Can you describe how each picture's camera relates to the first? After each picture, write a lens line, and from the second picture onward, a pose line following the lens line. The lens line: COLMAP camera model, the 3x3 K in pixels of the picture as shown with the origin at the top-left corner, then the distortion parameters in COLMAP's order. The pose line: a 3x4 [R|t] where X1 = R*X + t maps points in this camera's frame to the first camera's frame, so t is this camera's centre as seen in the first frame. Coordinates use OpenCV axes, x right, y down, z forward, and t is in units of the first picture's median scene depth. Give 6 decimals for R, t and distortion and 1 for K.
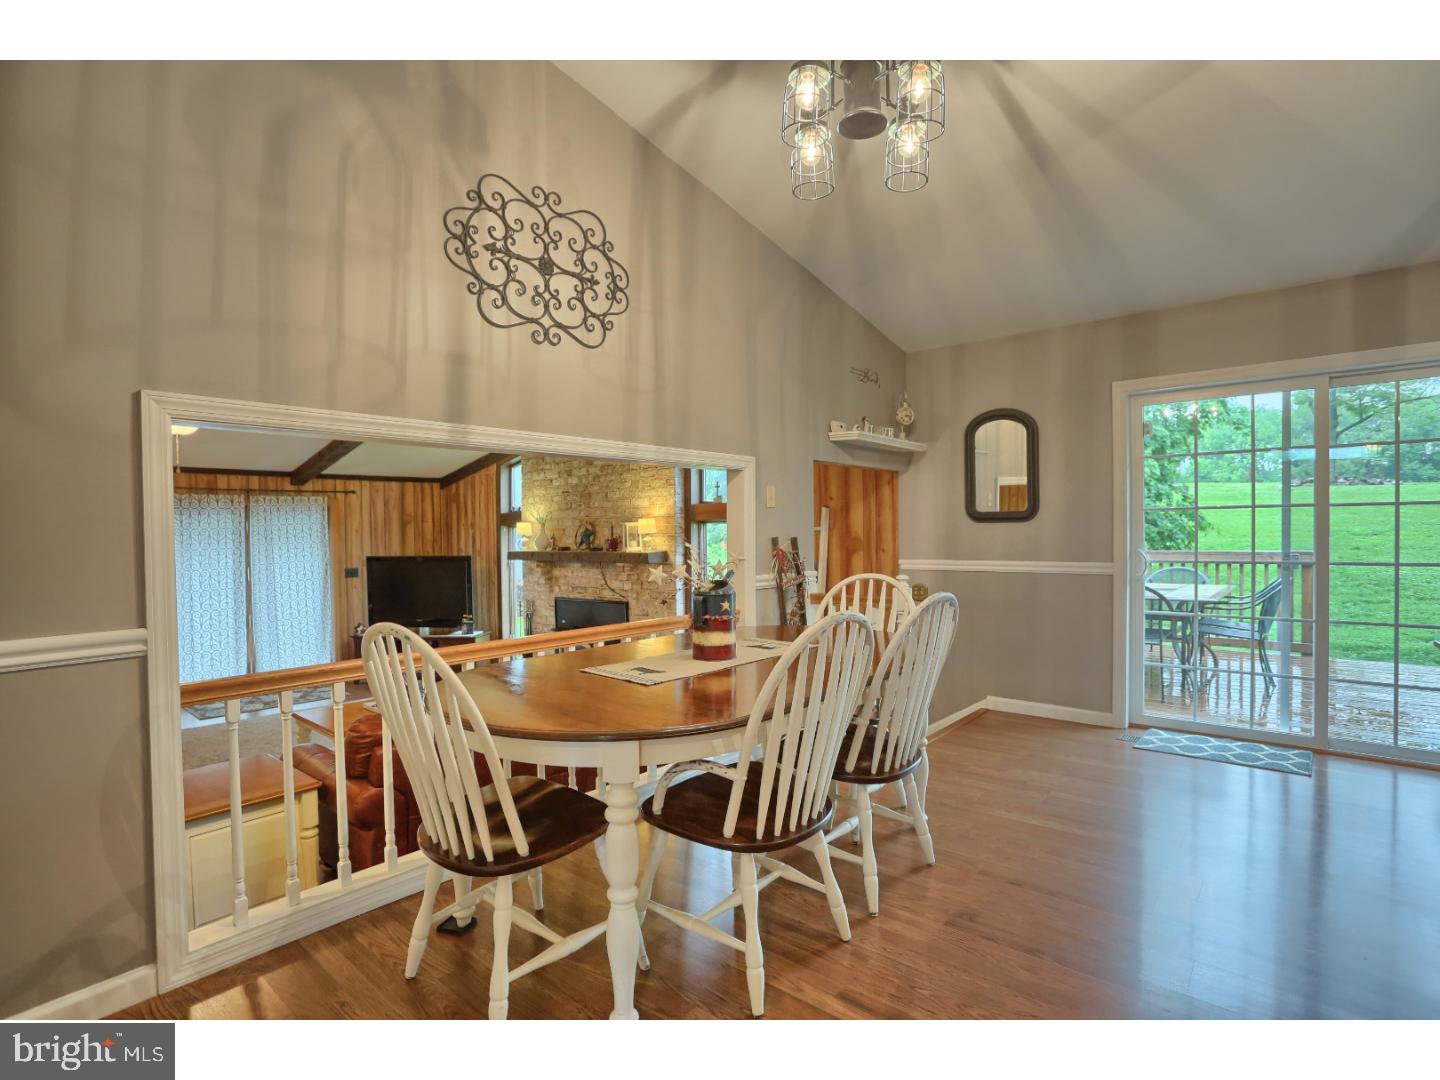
lens RADIAL K [[722.6, 0, 718.8], [0, 722.6, 541.7], [0, 0, 1]] dist [-0.073824, 0.034507]
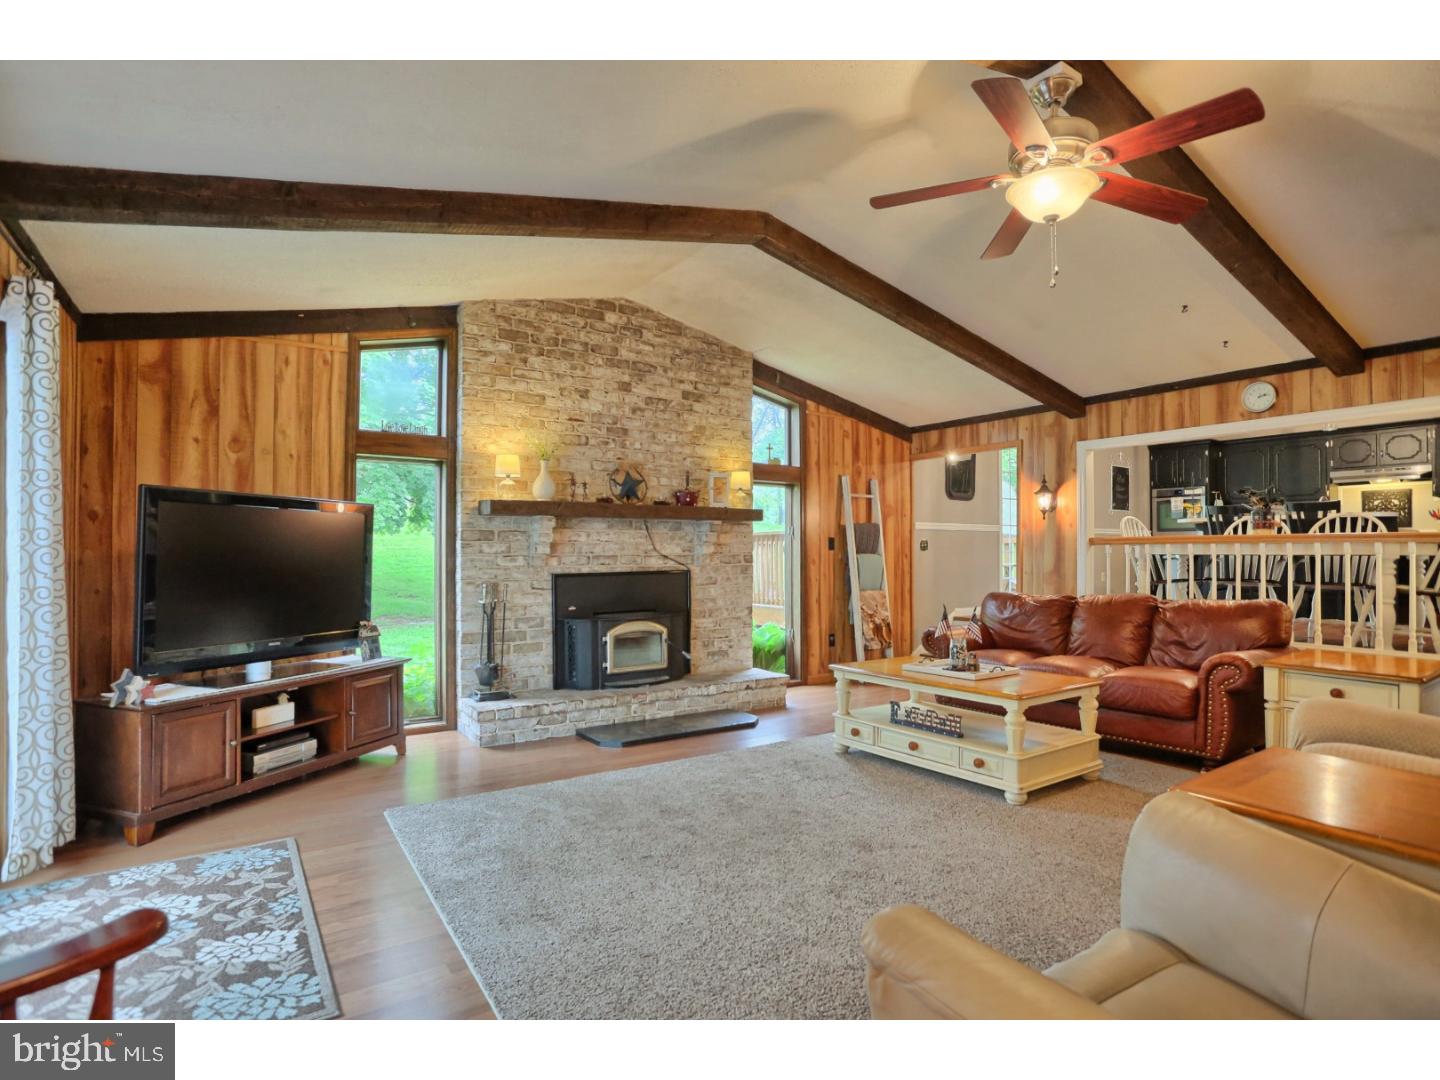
lens RADIAL K [[740.4, 0, 716.4], [0, 740.4, 544.4], [0, 0, 1]] dist [-0.070657, 0.035595]
pose [[0.261195, 0.022032, 0.965034, -1.529759], [0.009685, 0.999629, -0.025443, 0.124714], [-0.965237, 0.015992, 0.260885, 1.227257]]
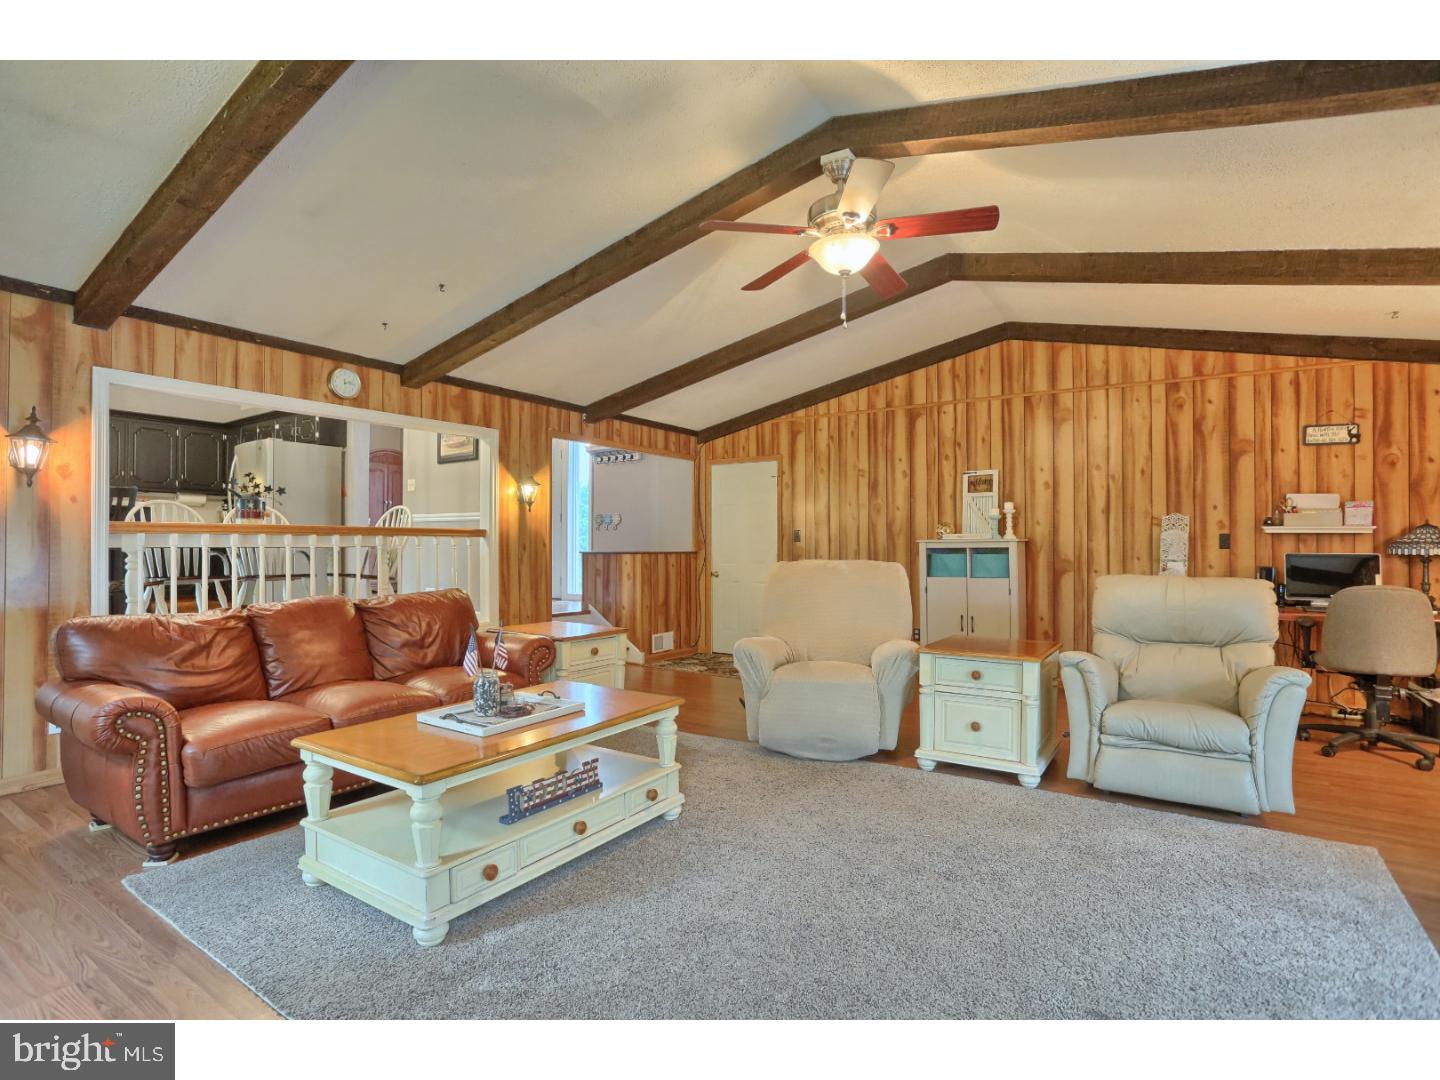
lens RADIAL K [[722.6, 0, 718.8], [0, 722.6, 541.7], [0, 0, 1]] dist [-0.073824, 0.034507]
pose [[-0.992424, 0.010655, -0.122395, -0.629307], [0.009426, 0.999899, 0.010615, 0.106135], [0.122495, 0.009381, -0.992425, 1.843724]]
